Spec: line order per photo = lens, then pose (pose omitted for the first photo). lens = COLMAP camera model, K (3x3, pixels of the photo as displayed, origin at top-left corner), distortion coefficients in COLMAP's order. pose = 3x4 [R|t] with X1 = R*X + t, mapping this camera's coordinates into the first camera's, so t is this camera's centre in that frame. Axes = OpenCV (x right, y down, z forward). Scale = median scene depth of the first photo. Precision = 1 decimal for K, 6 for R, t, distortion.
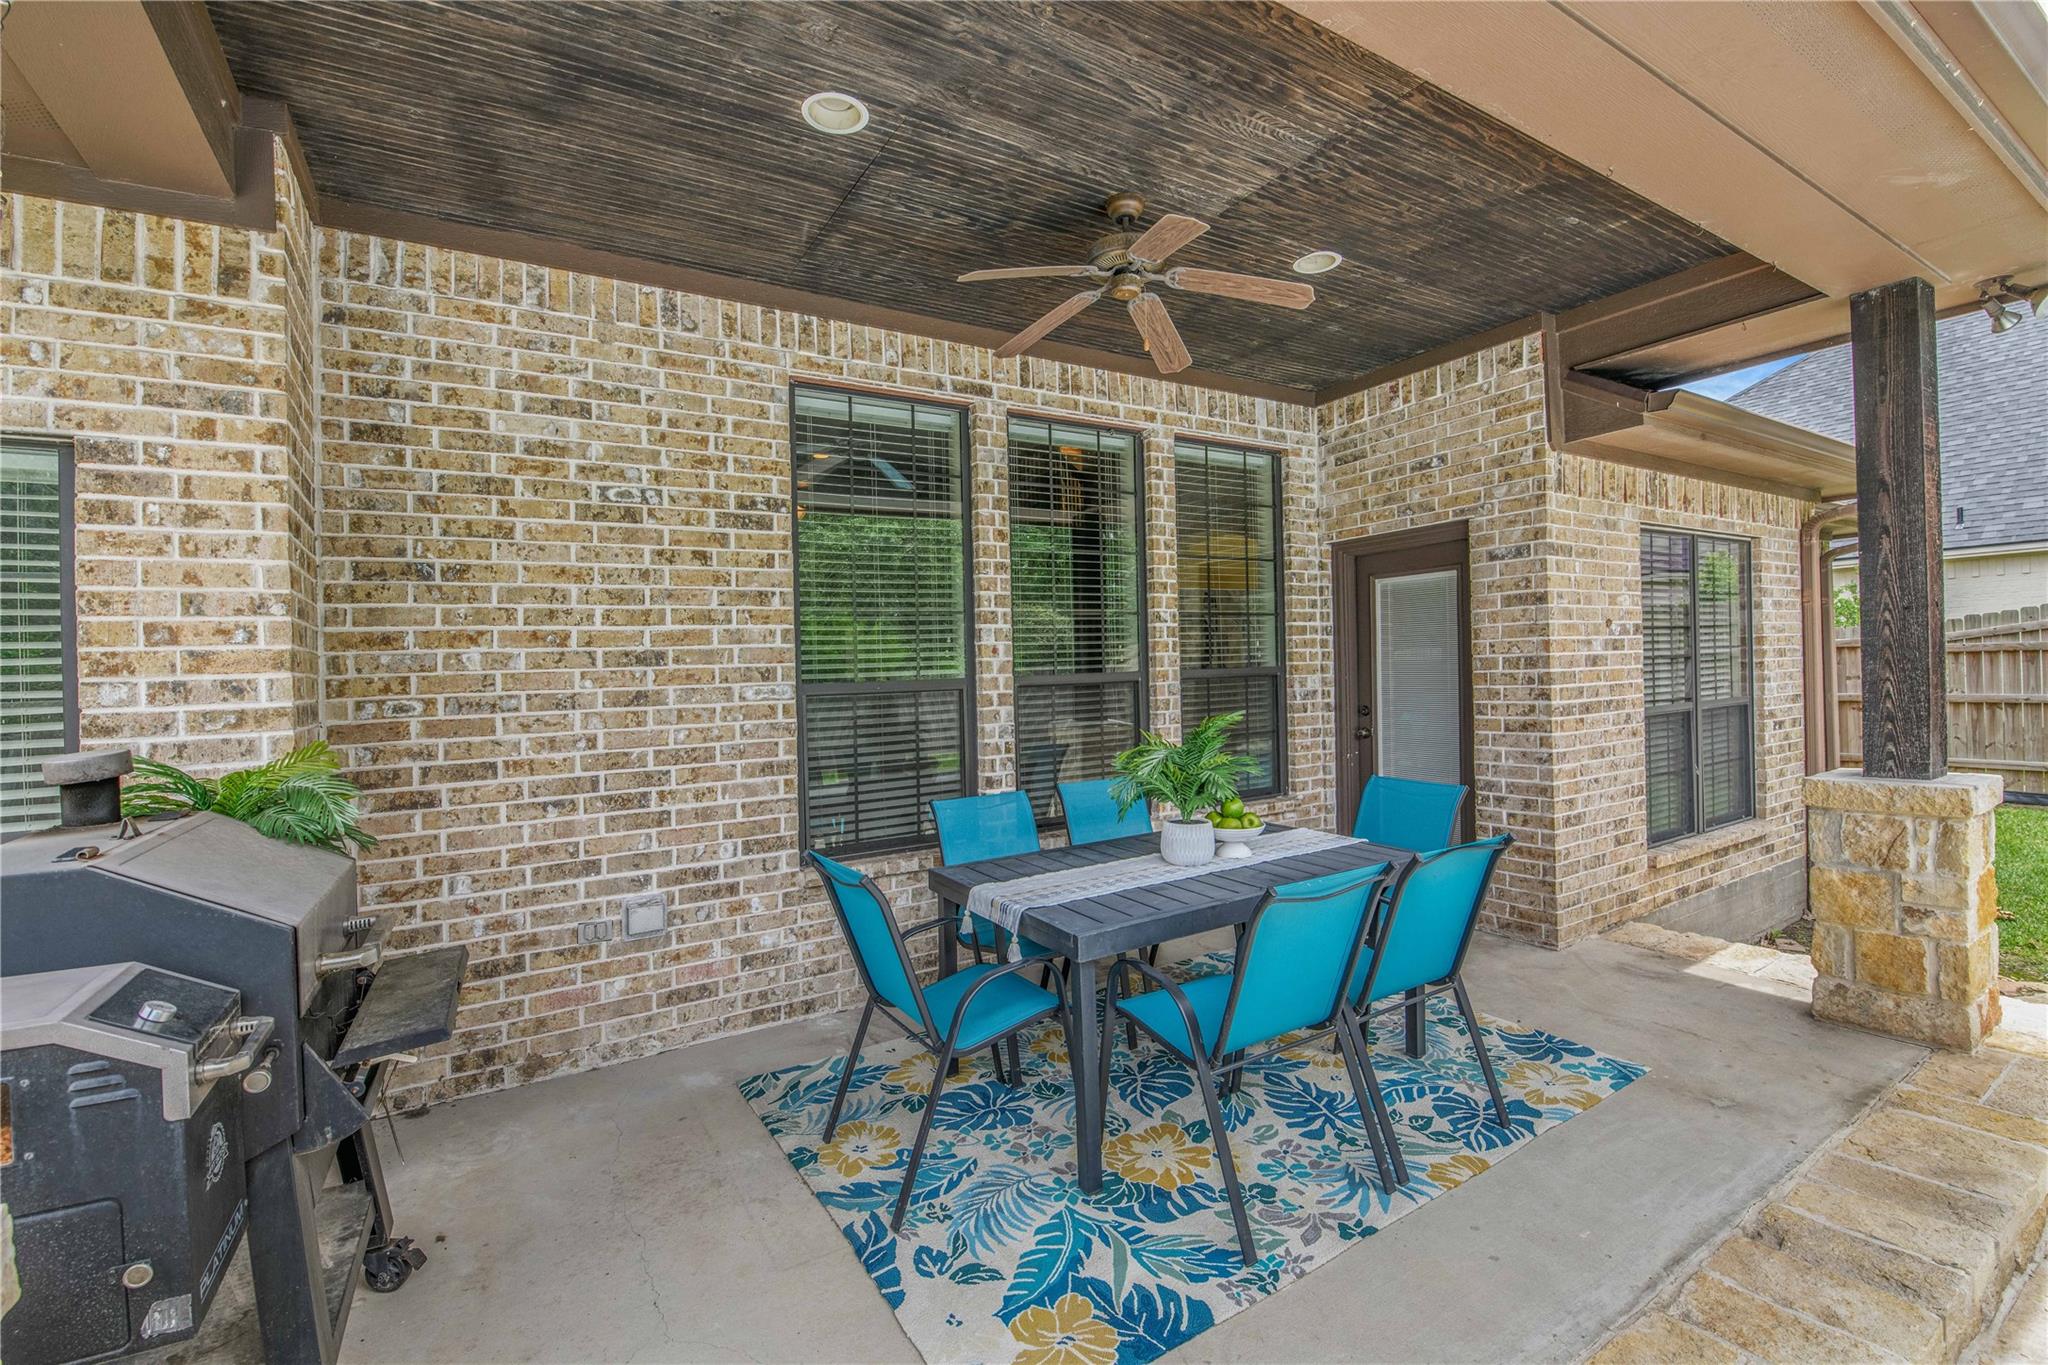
lens RADIAL K [[861.9, 0, 1043.5], [0, 861.9, 678.0], [0, 0, 1]] dist [-0.000019, -0.010325]
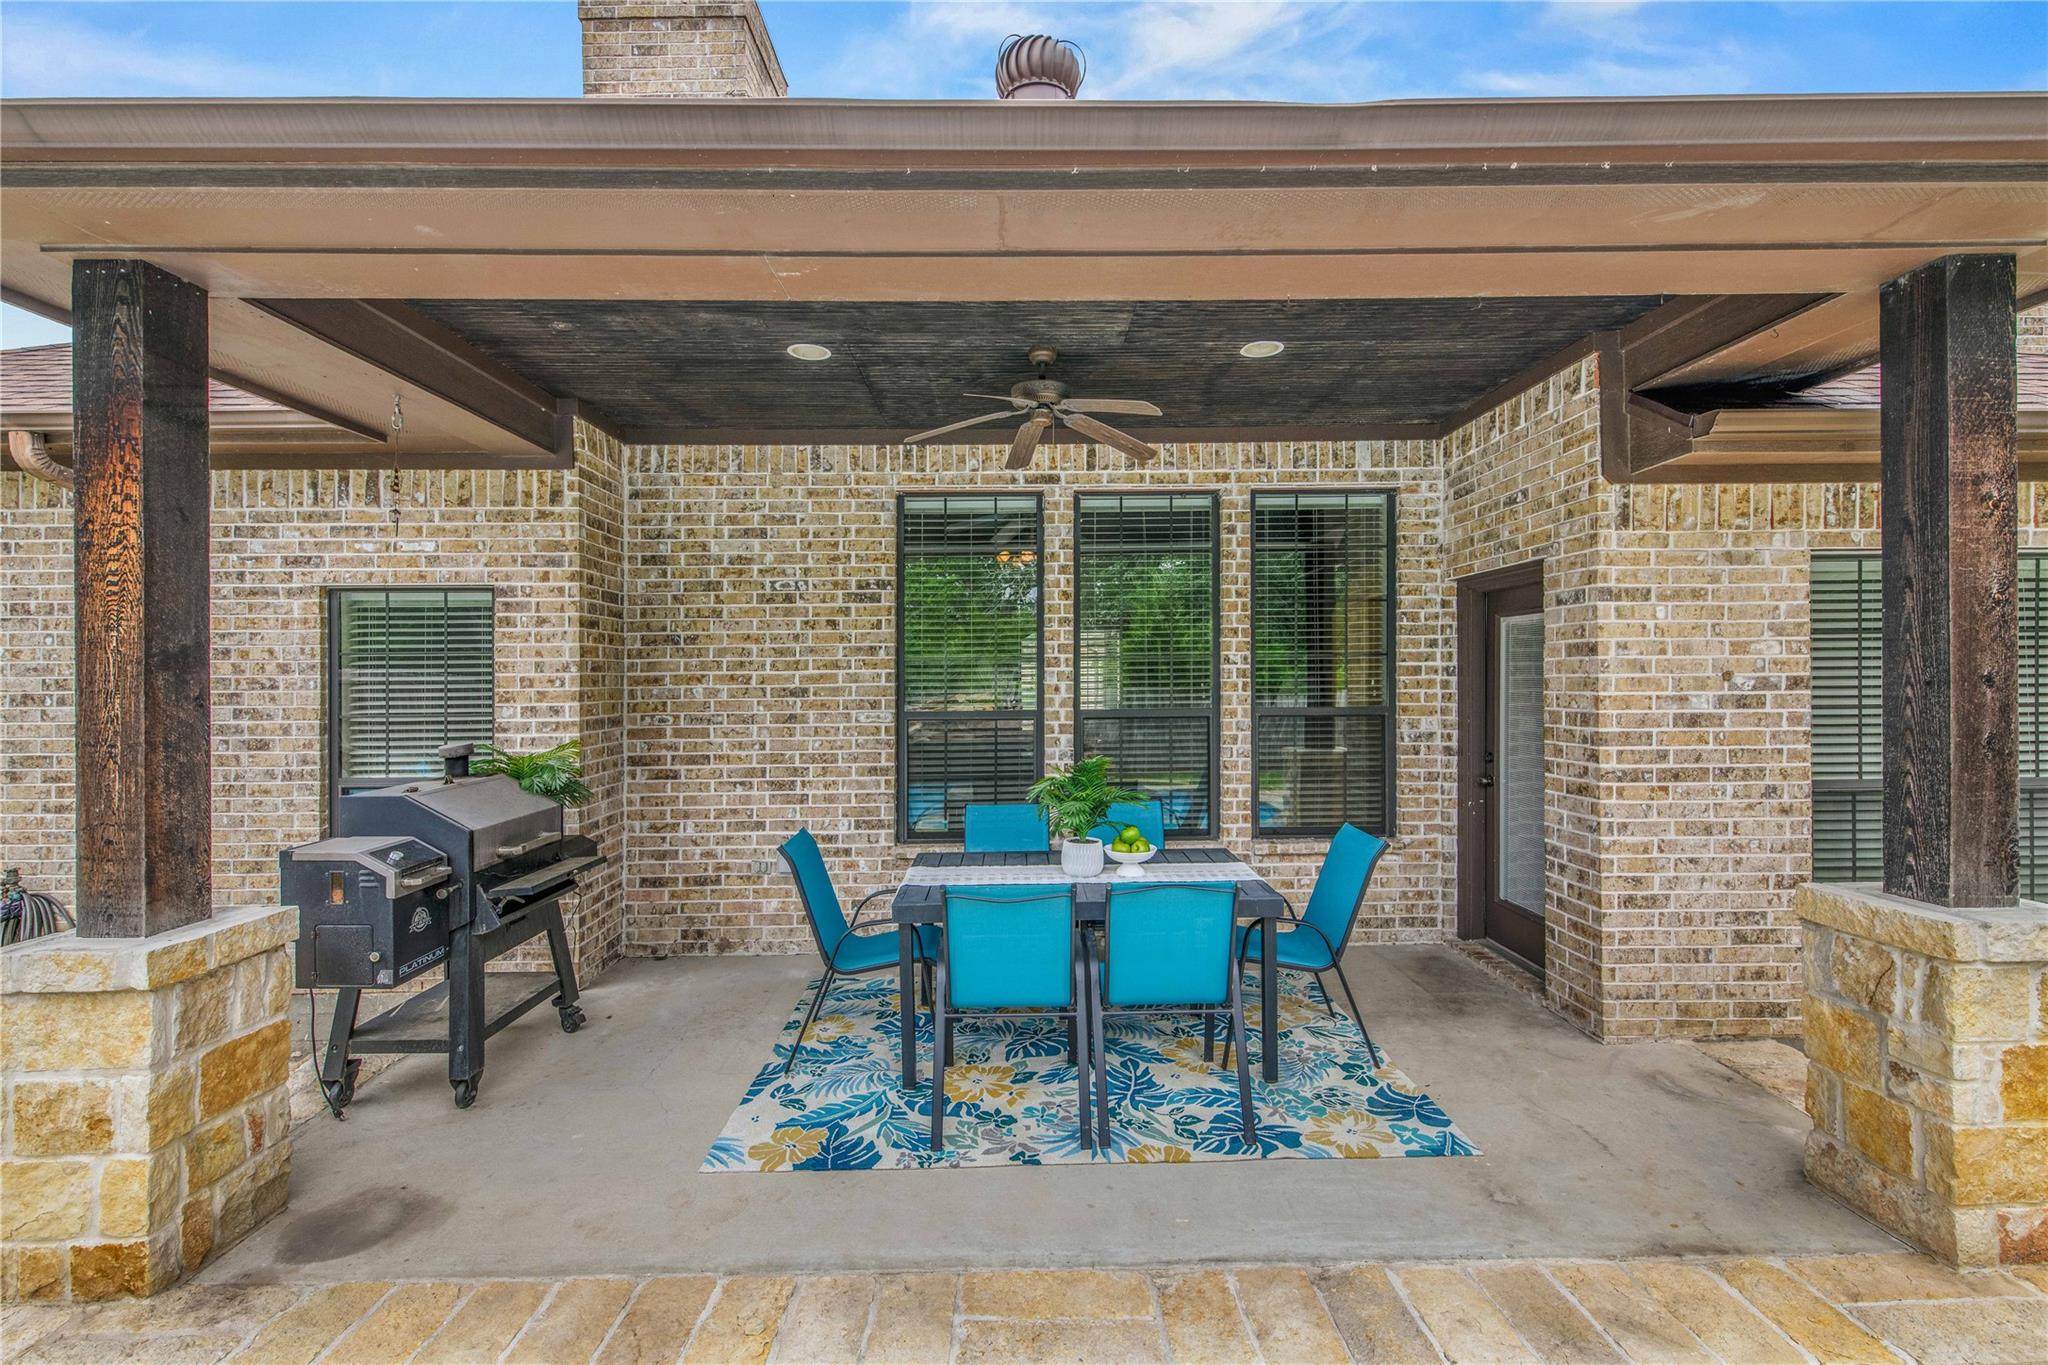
lens RADIAL K [[858.2, 0, 1042.9], [0, 858.2, 680.1], [0, 0, 1]] dist [0.024708, -0.010195]
pose [[0.864081, 0.025533, -0.502705, 0.697866], [-0.023790, 0.999668, 0.009883, -0.072133], [0.502790, 0.003420, 0.864402, -0.093720]]
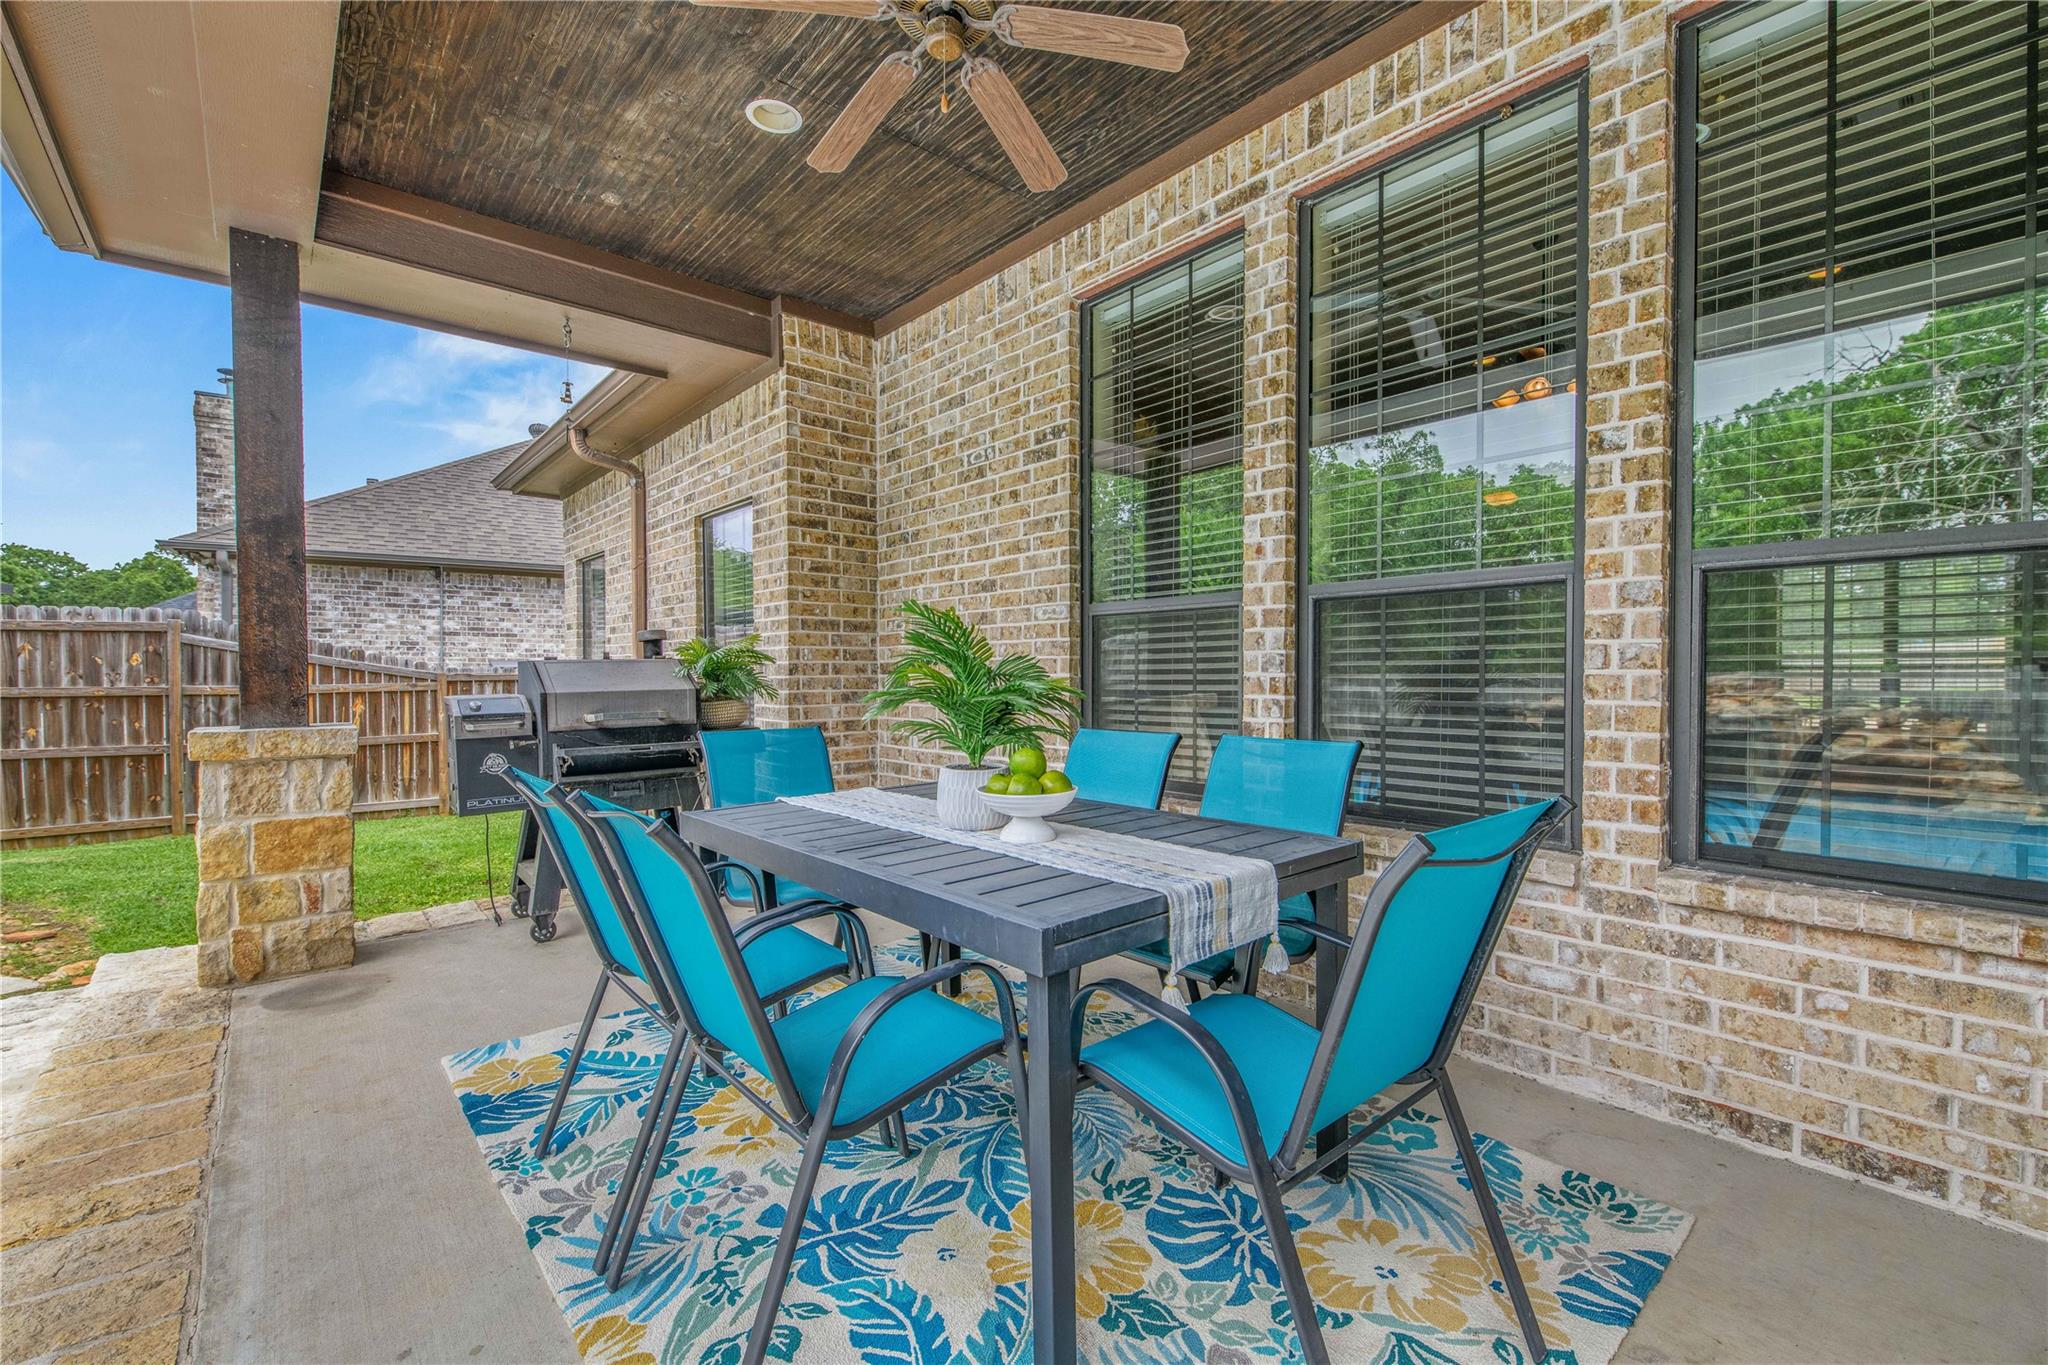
lens RADIAL K [[872.4, 0, 1030.8], [0, 872.4, 684.5], [0, 0, 1]] dist [0.018580, -0.009796]
pose [[0.166796, 0.045006, -0.984964, 0.821847], [-0.010361, 0.998983, 0.043892, 0.065249], [0.985937, 0.002884, 0.167093, 0.882300]]
